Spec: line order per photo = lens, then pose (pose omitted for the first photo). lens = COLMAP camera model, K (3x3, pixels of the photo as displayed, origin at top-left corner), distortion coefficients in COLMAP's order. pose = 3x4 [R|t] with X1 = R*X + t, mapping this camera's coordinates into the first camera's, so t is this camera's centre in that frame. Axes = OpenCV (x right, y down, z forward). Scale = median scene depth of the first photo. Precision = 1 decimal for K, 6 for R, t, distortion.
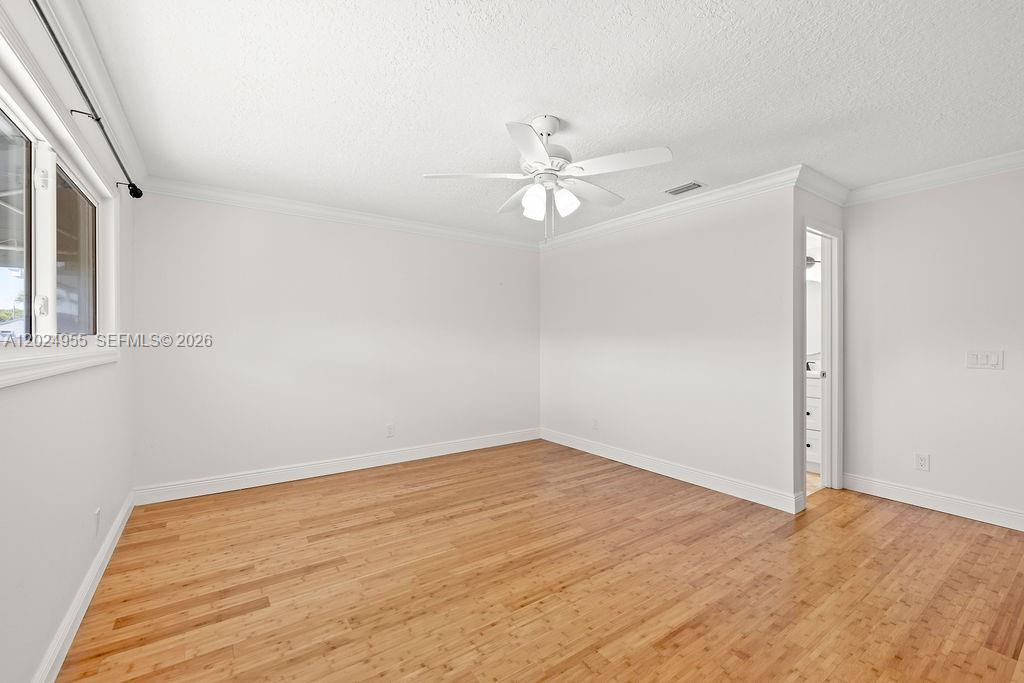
lens RADIAL K [[431.5, 0, 511.0], [0, 431.5, 330.3], [0, 0, 1]] dist [-0.000933, 0.000016]
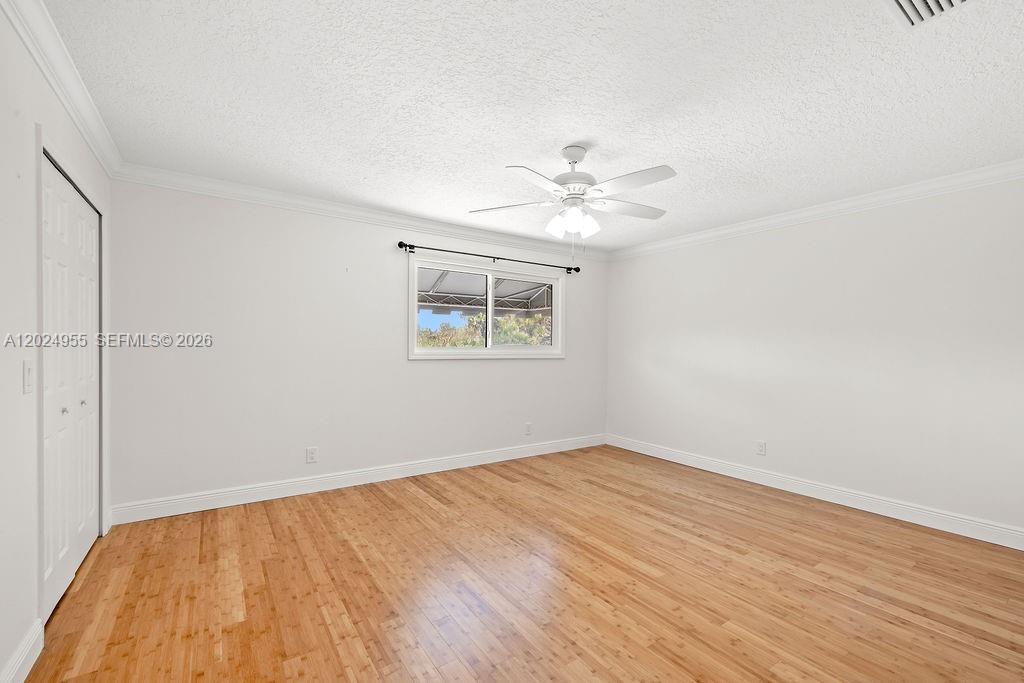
lens RADIAL K [[431.5, 0, 511.0], [0, 431.5, 330.3], [0, 0, 1]] dist [-0.000933, 0.000016]
pose [[-0.008081, -0.039233, -0.999197, 0.924707], [0.009579, 0.999181, -0.039310, 0.011987], [0.999921, -0.009889, -0.007698, 0.647507]]
